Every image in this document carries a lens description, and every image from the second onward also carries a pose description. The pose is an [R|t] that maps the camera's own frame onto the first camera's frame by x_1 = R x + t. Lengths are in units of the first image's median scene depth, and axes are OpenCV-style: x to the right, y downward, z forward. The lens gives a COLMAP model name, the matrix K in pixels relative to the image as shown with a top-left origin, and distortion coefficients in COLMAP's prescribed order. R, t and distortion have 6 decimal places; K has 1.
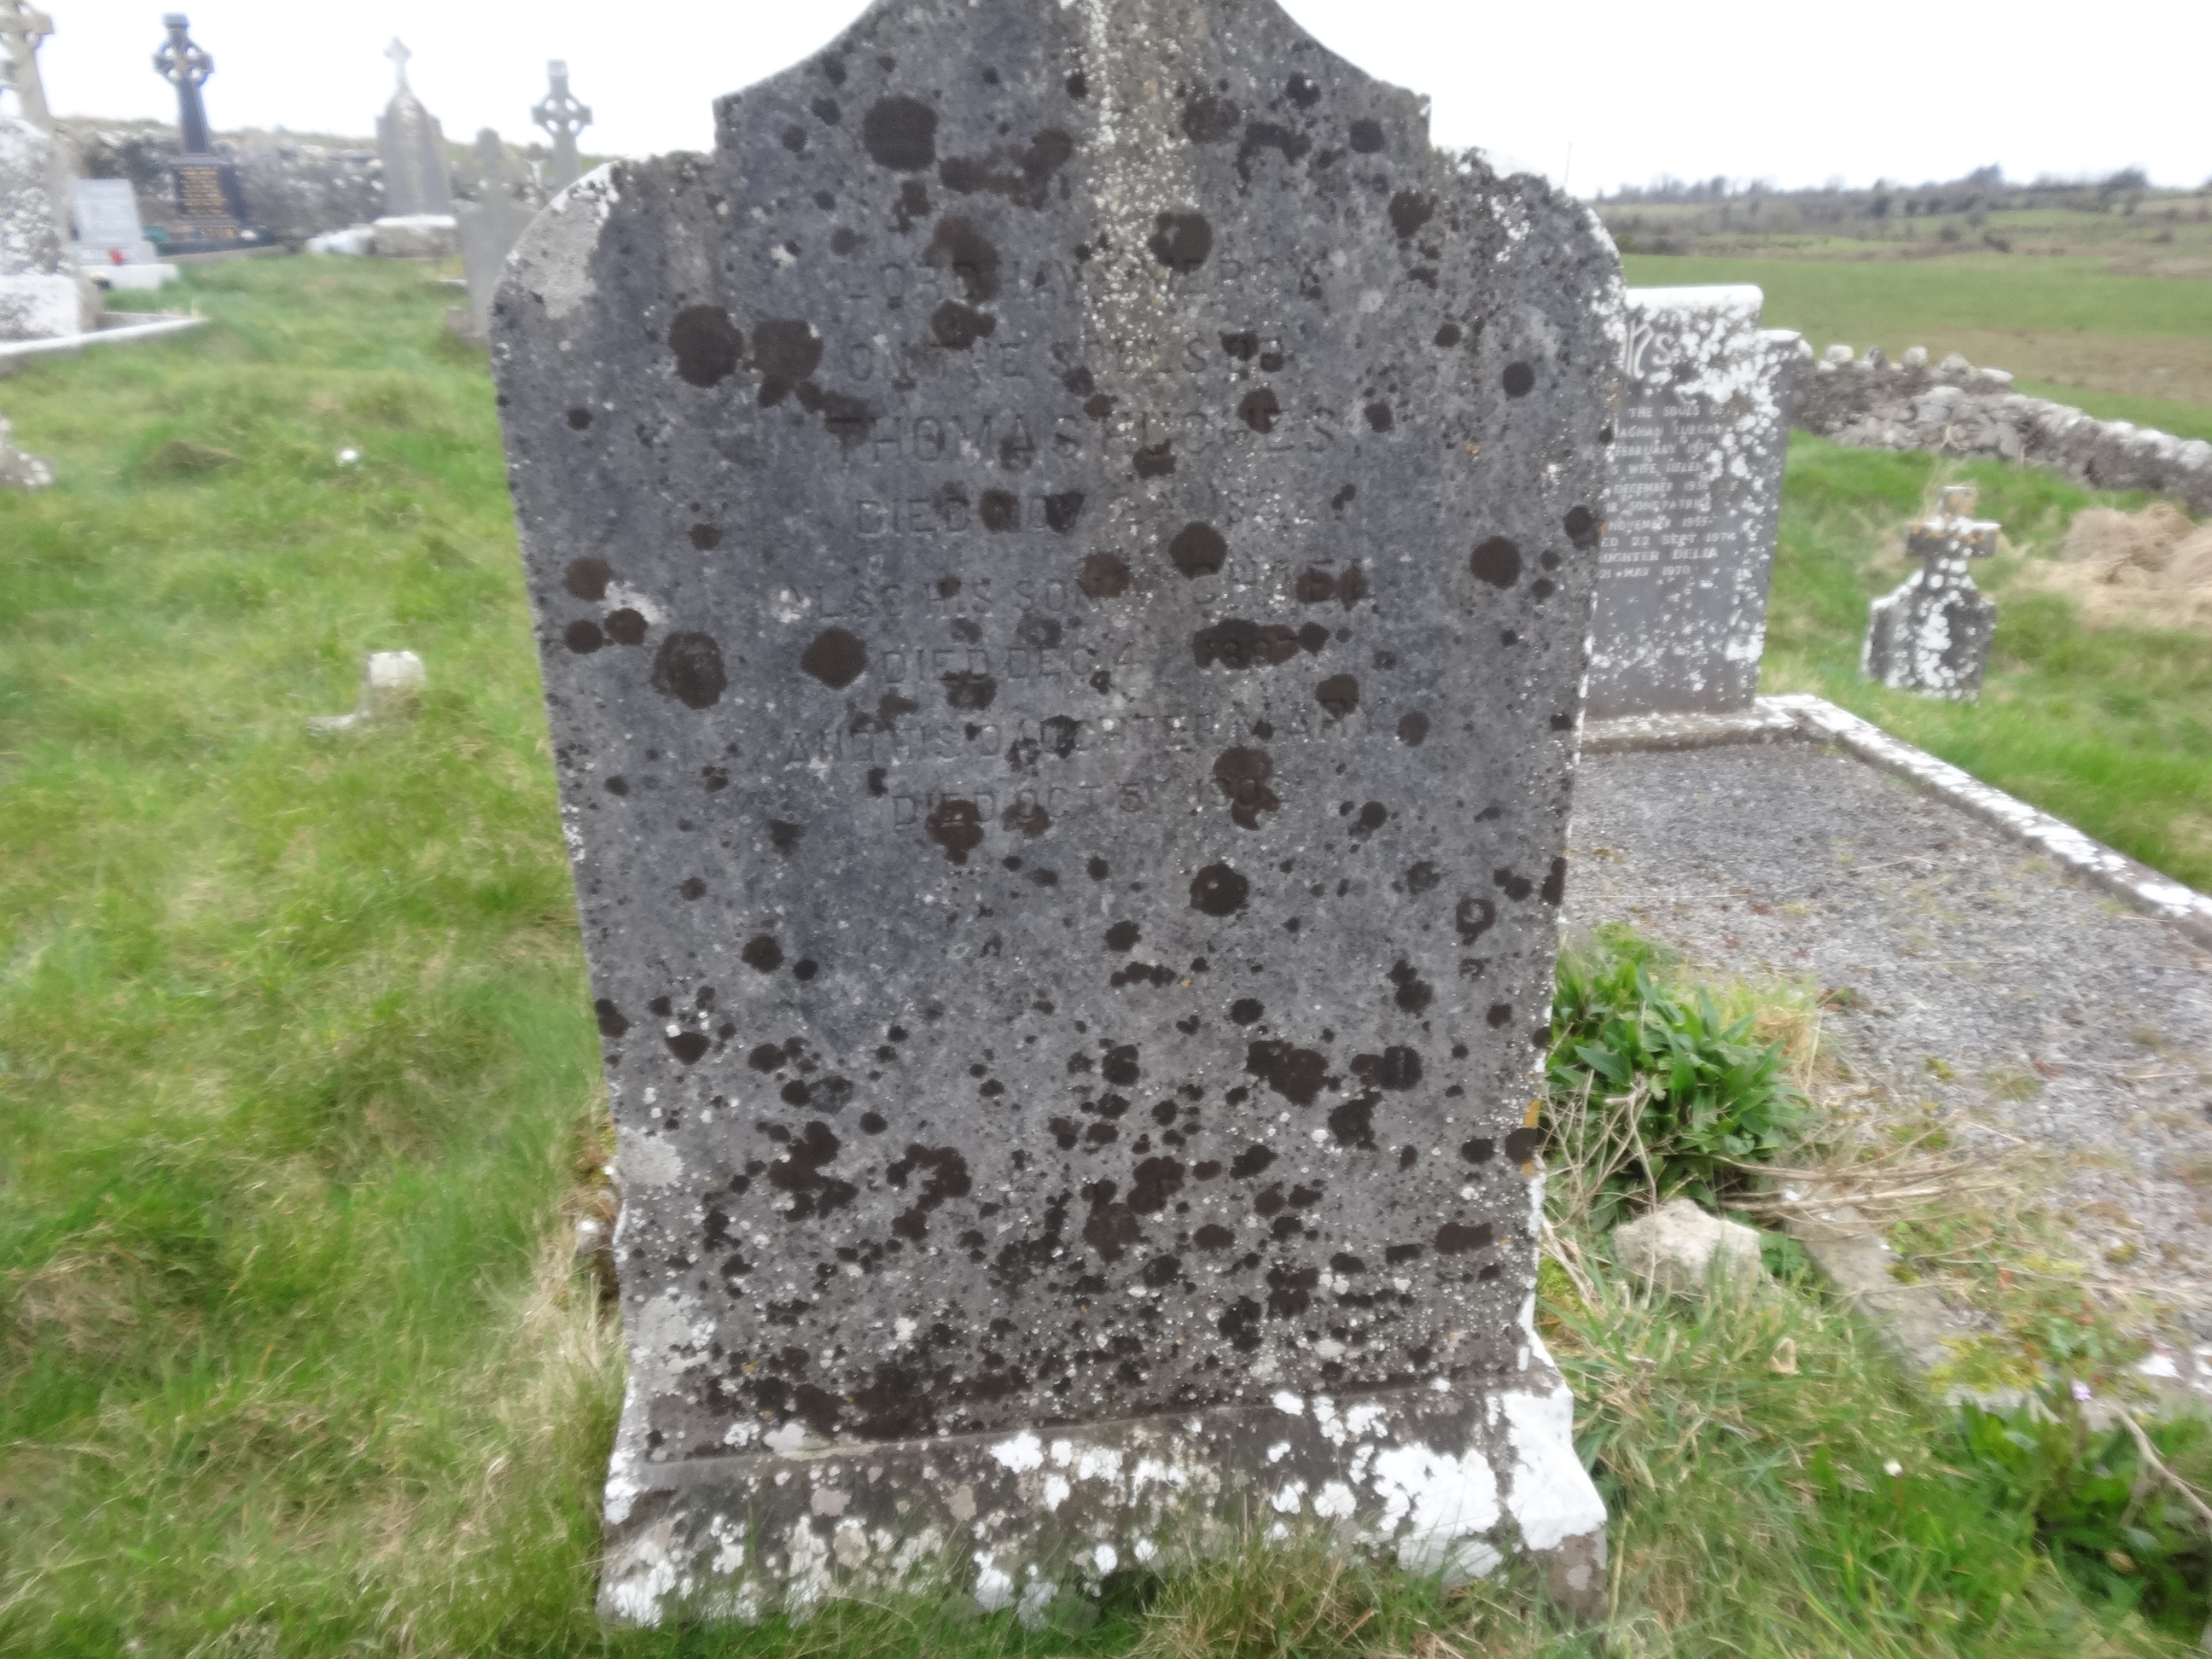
lens RADIAL K [[1608.0, 0, 1032.5], [0, 1608.0, 829.4], [0, 0, 1]] dist [0.021169, -0.011907]
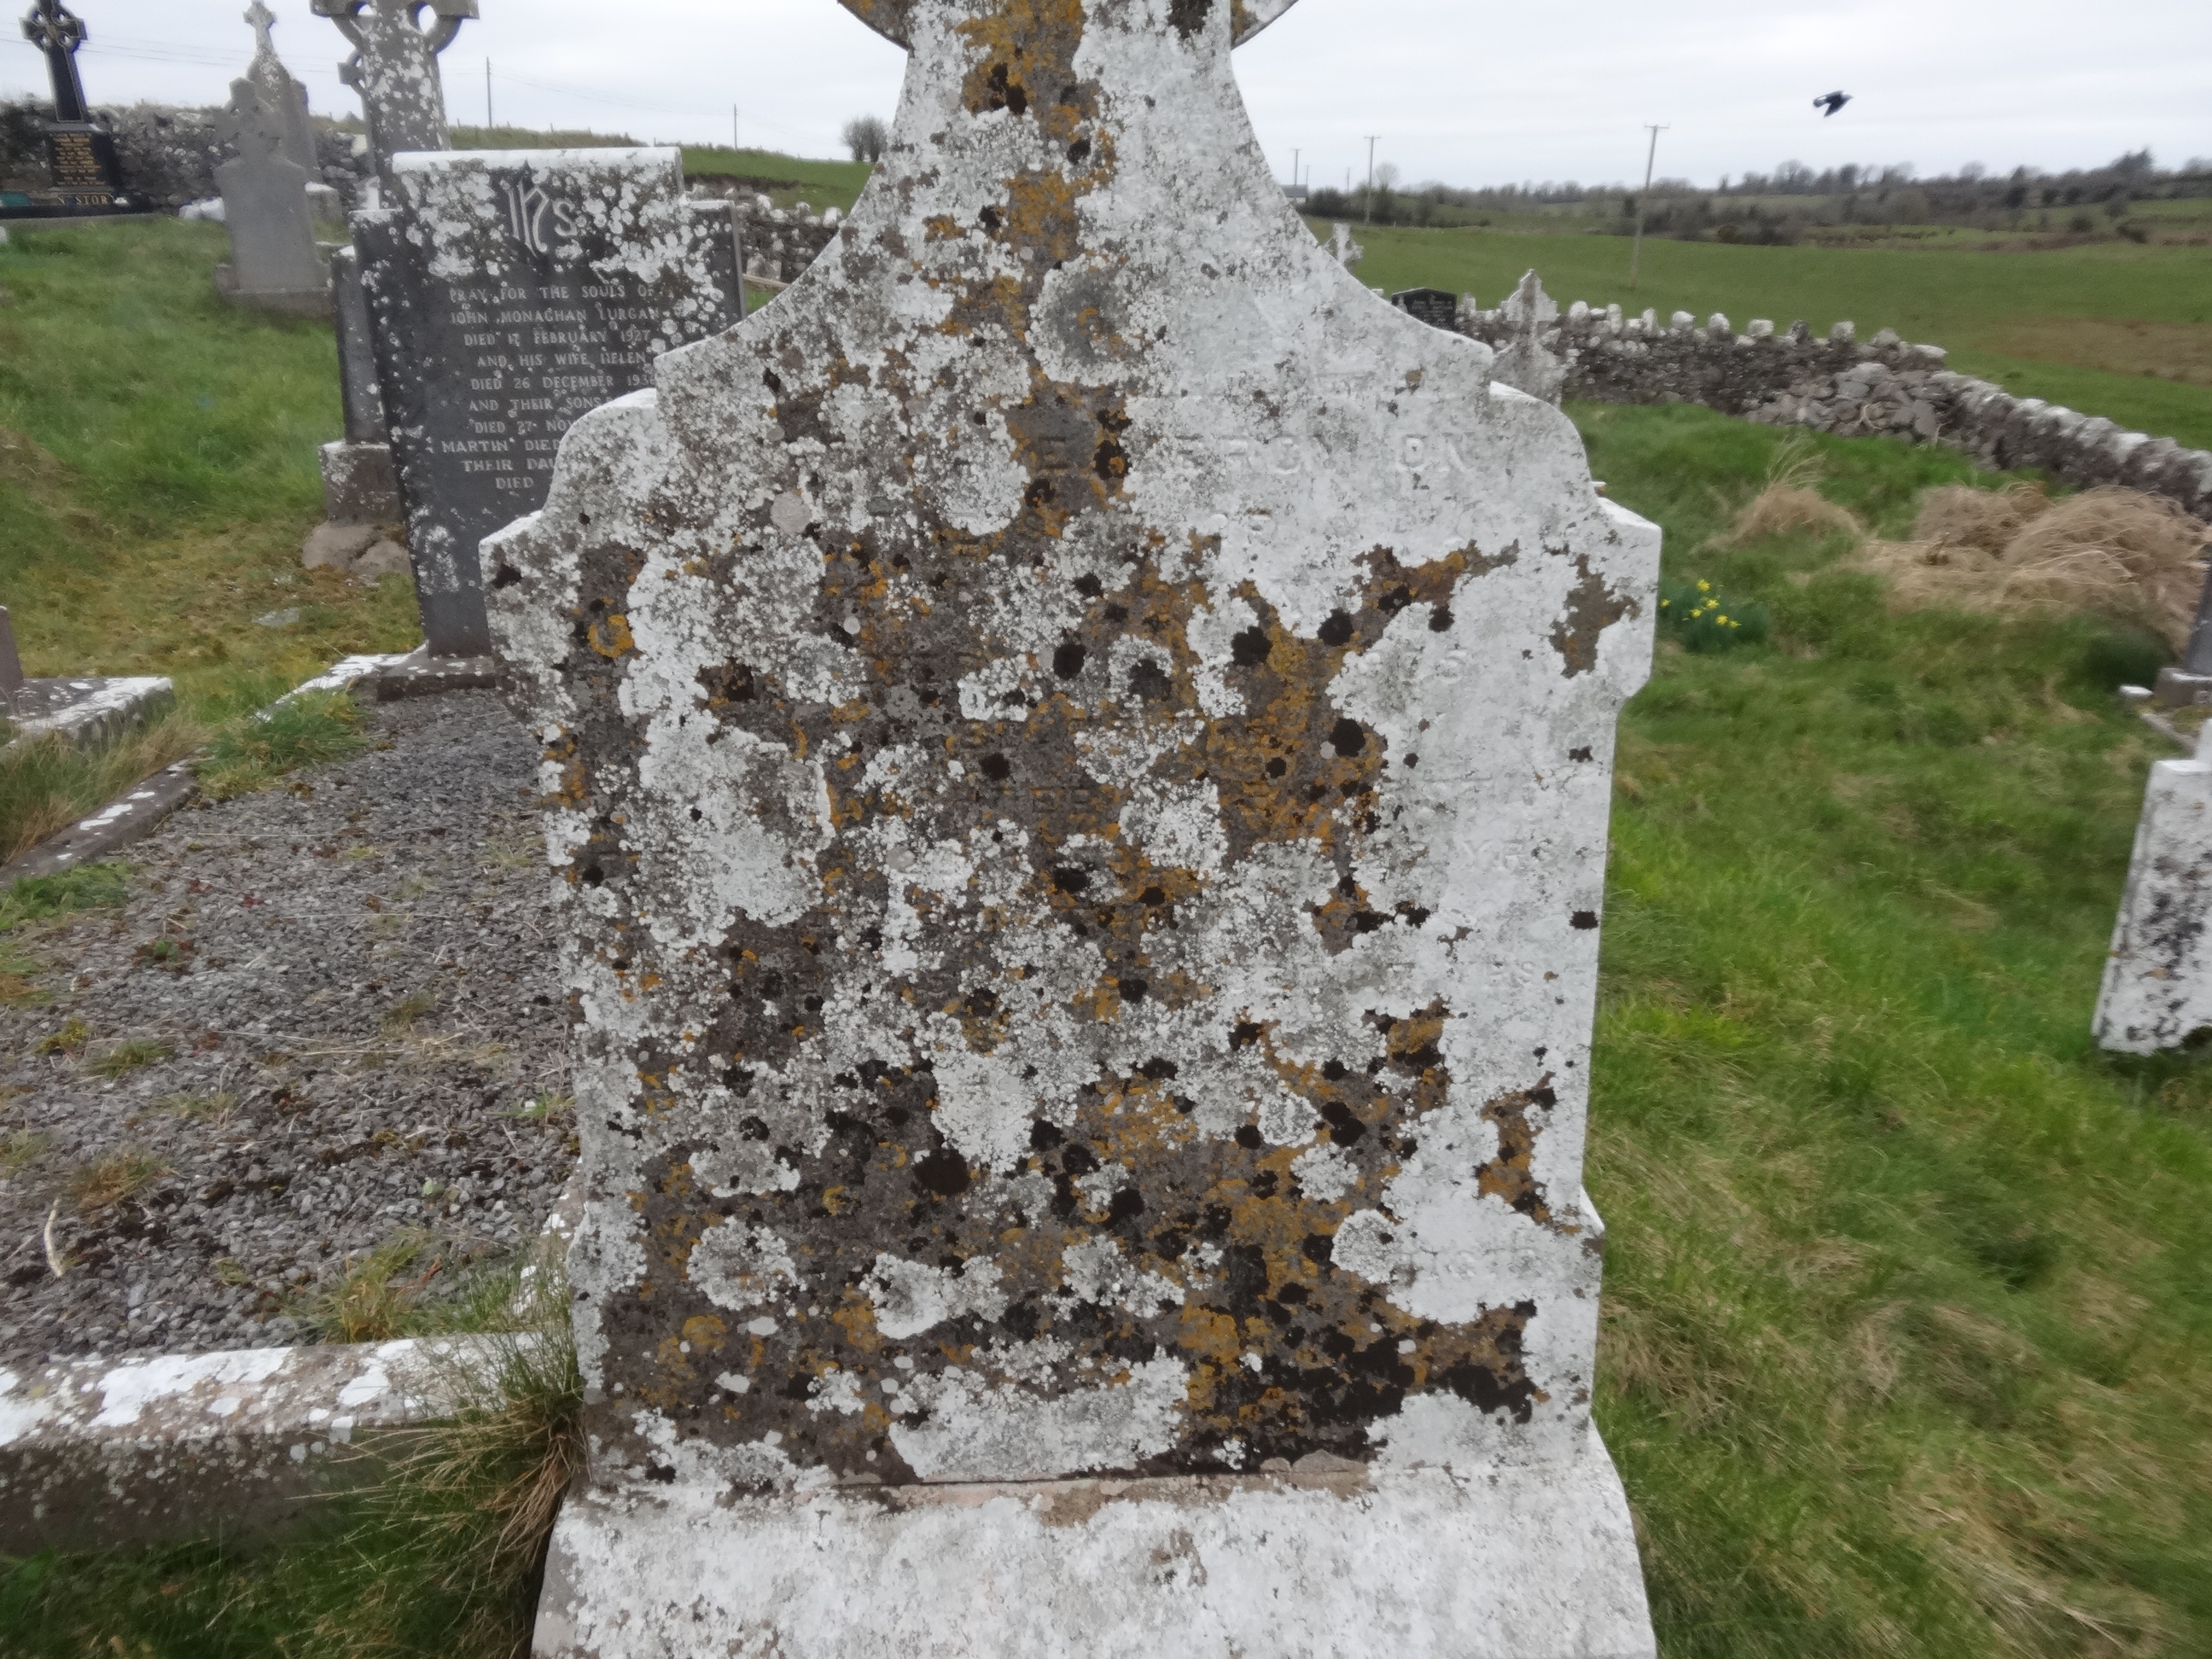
lens RADIAL K [[1608.0, 0, 1032.5], [0, 1608.0, 829.4], [0, 0, 1]] dist [0.021169, -0.011907]
pose [[0.998139, 0.020768, -0.057341, 0.199098], [-0.020528, 0.999778, 0.004783, 0.006088], [0.057428, -0.003597, 0.998343, 0.042321]]
